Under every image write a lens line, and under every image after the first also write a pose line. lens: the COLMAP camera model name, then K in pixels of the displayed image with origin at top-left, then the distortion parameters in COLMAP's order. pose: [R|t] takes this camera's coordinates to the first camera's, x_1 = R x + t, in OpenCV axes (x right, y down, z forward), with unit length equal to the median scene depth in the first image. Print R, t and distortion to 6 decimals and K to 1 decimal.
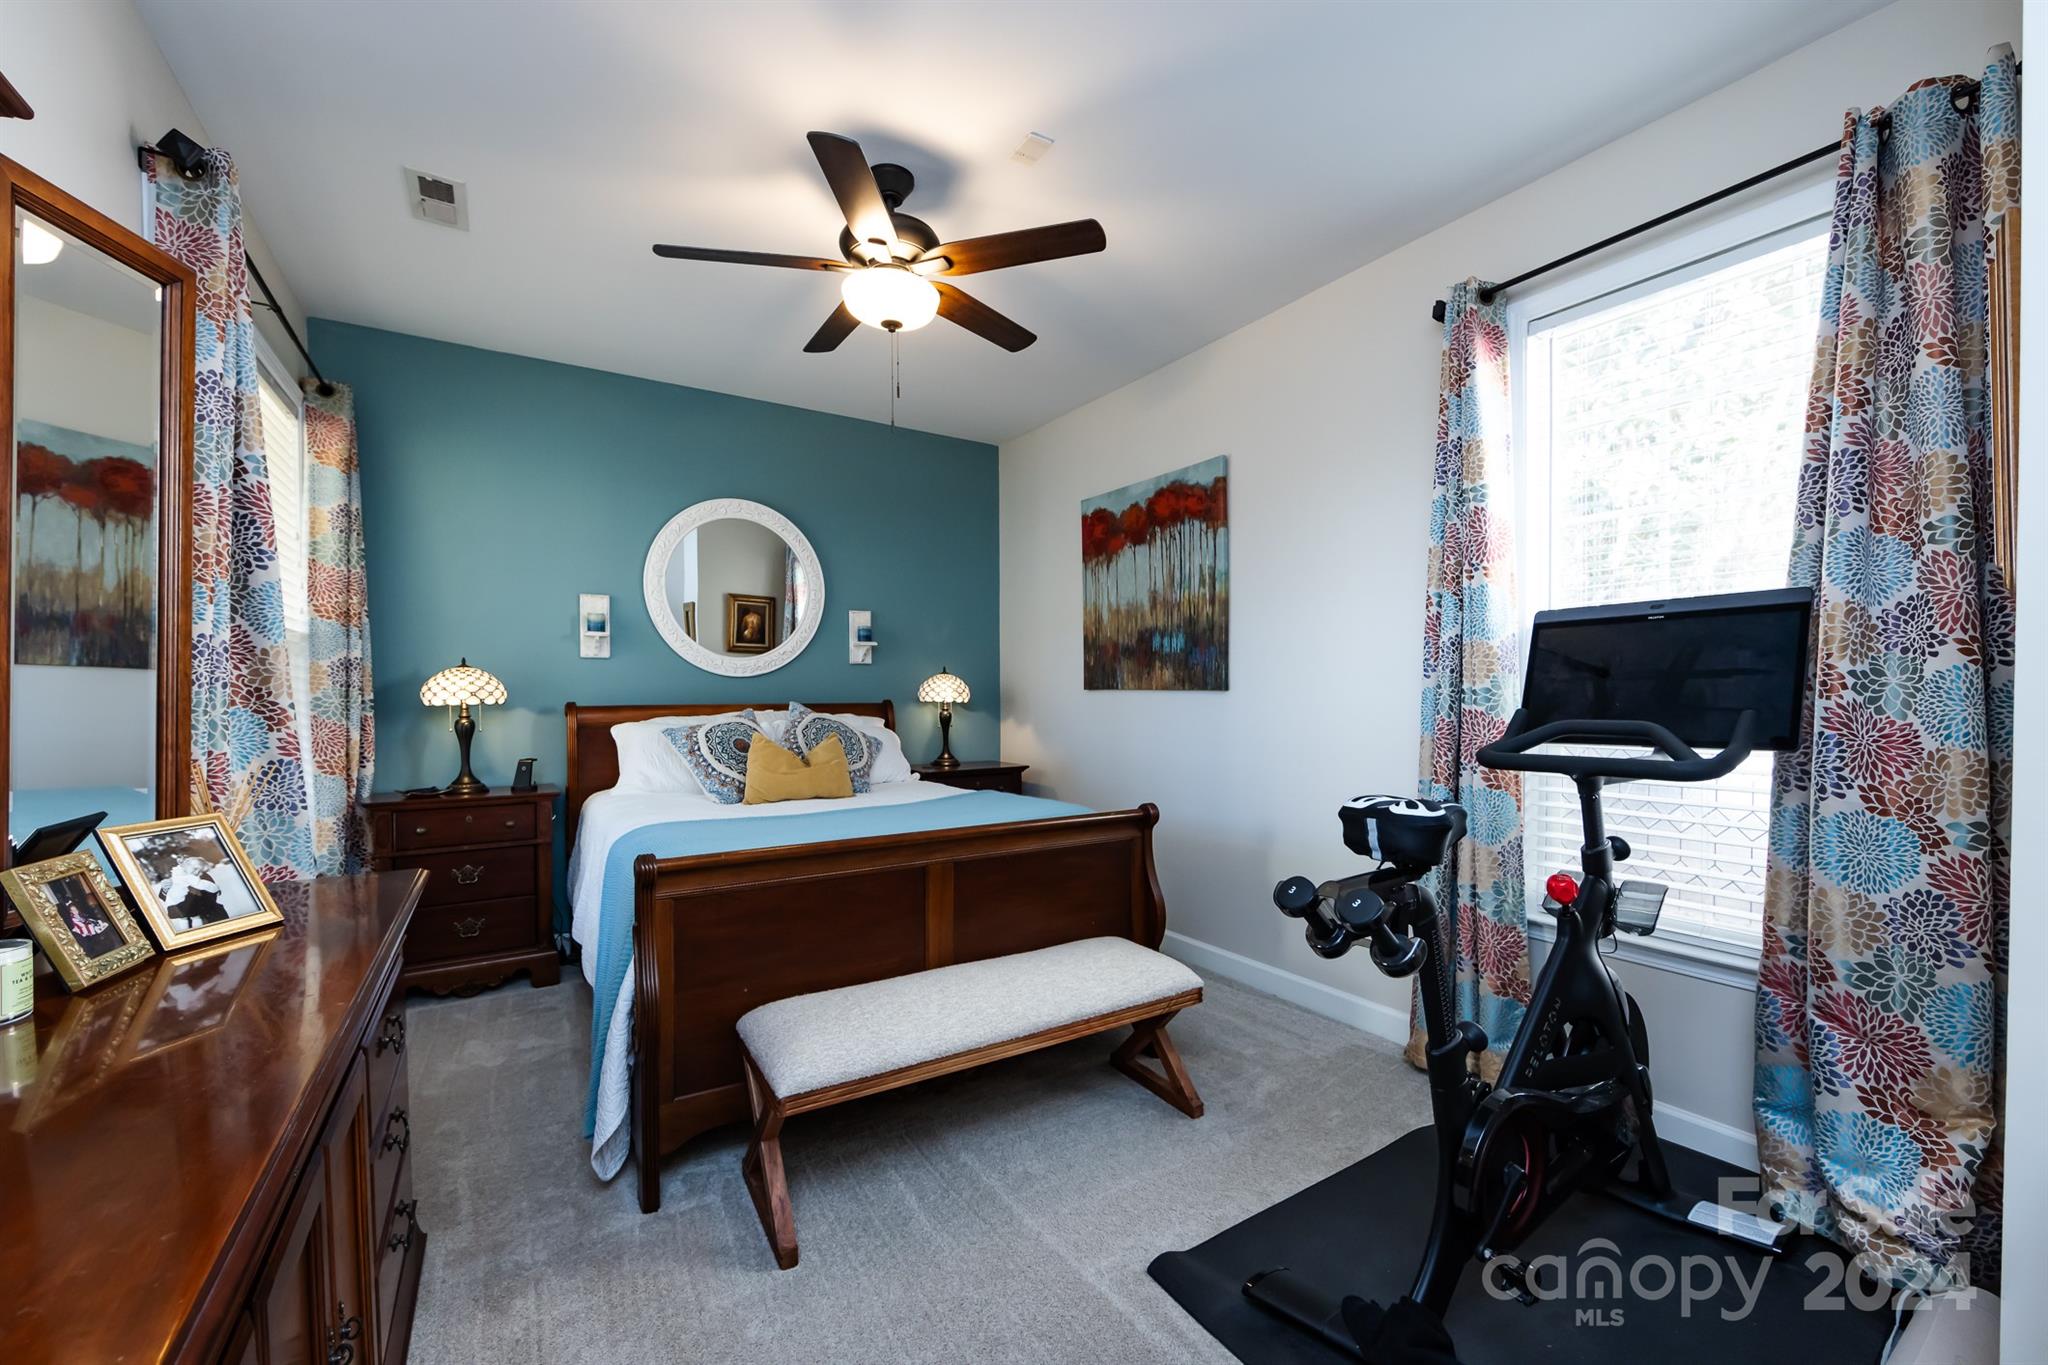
lens RADIAL K [[803.5, 0, 988.0], [0, 803.5, 707.3], [0, 0, 1]] dist [-0.002038, -0.000823]
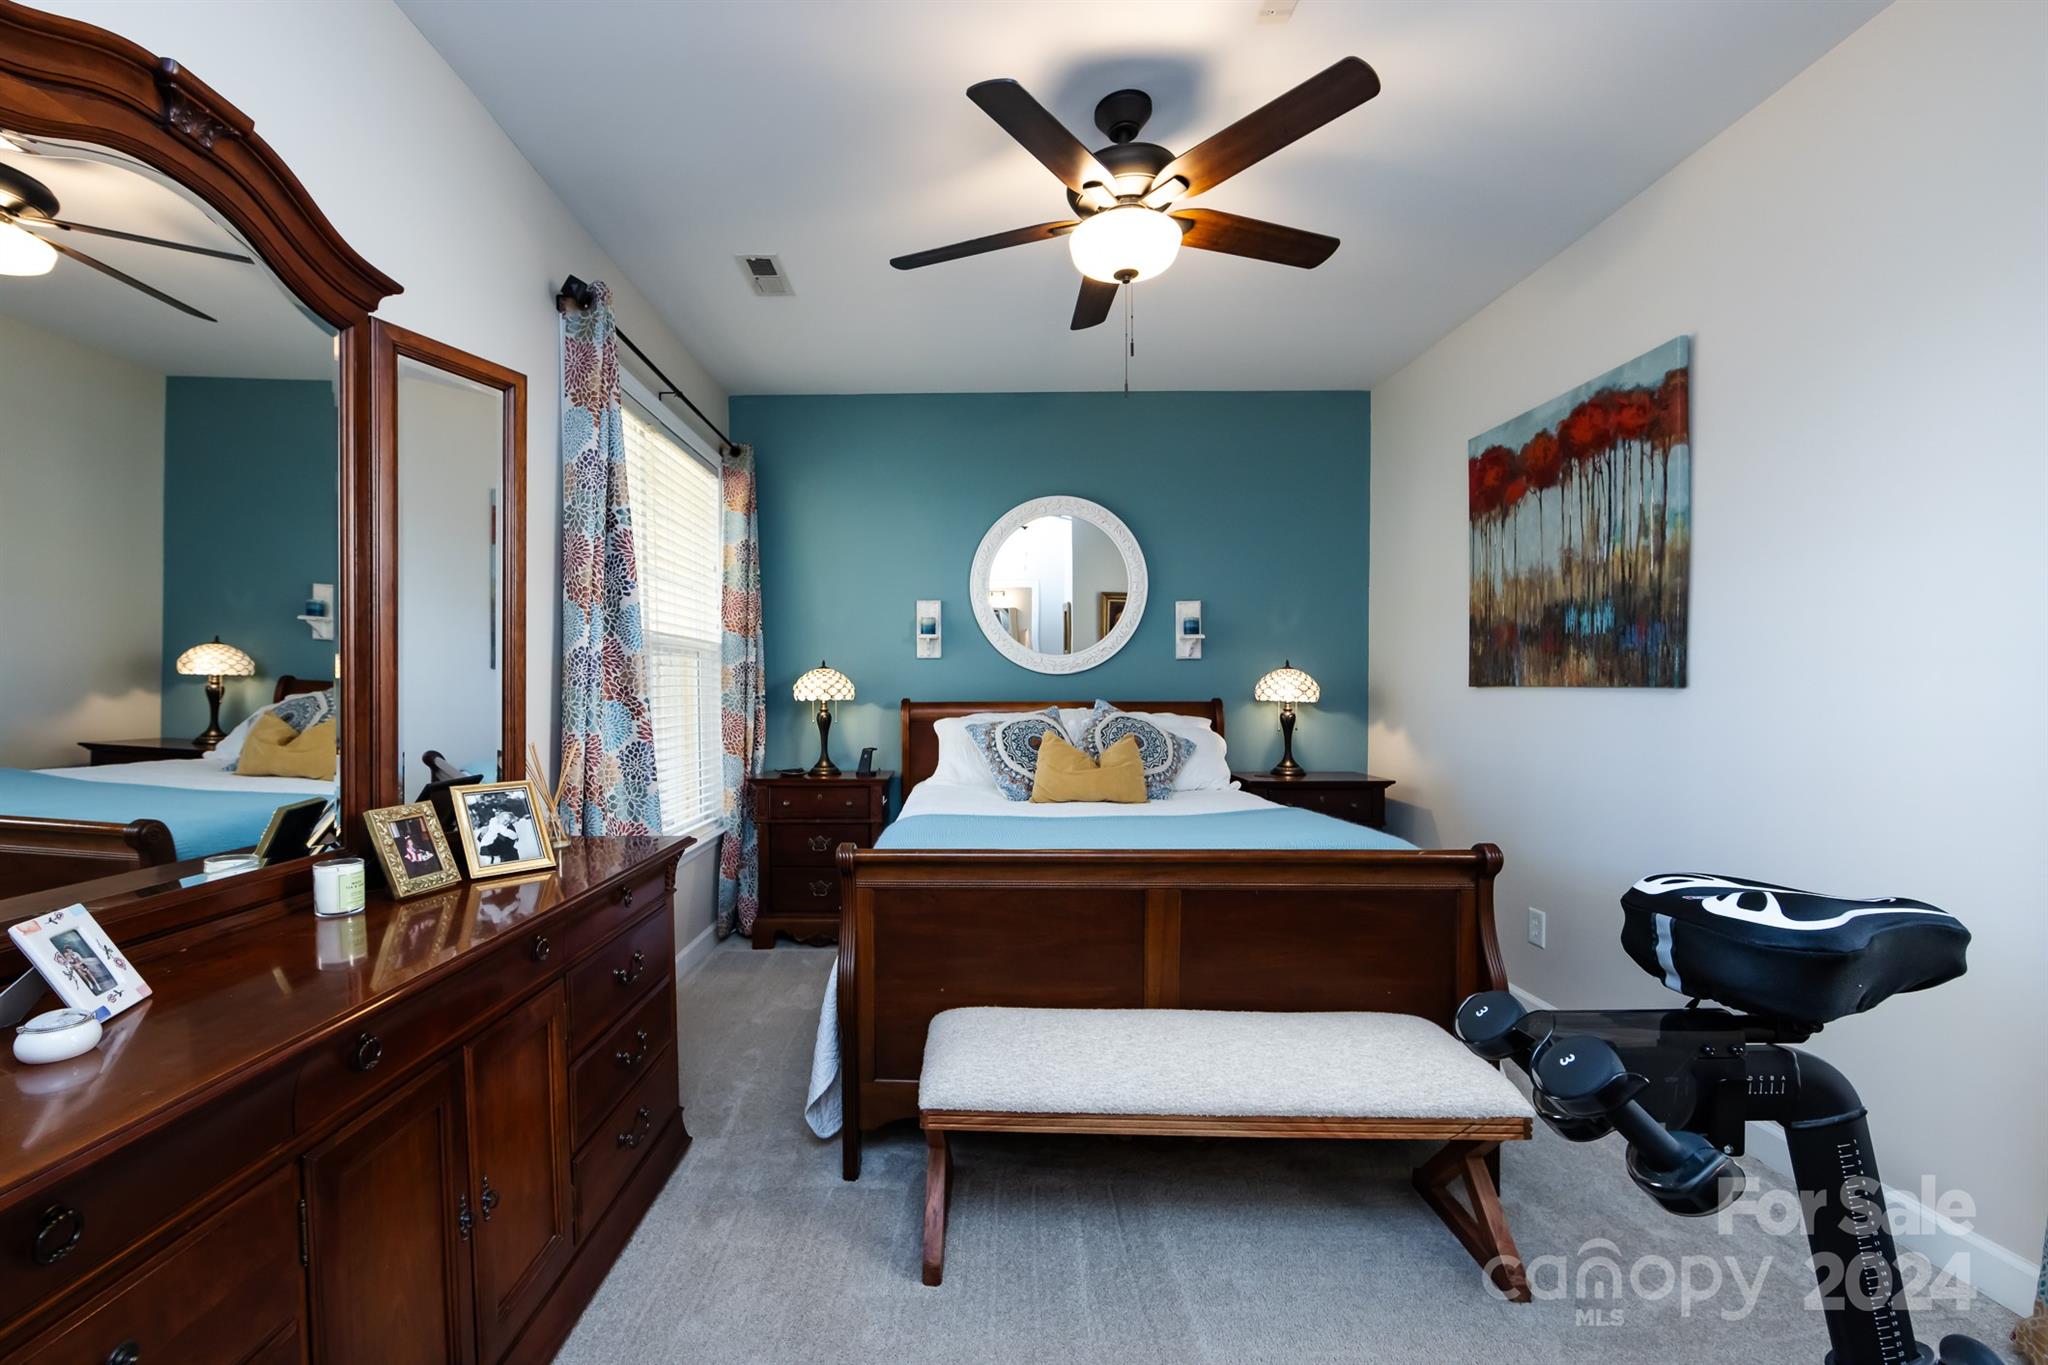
lens RADIAL K [[803.5, 0, 936.8], [0, 803.5, 714.5], [0, 0, 1]] dist [-0.002038, -0.000823]
pose [[0.840799, 0.016855, -0.541084, 0.134598], [-0.010220, 0.999831, 0.015264, -0.002067], [0.541250, -0.007305, 0.840830, 0.097502]]
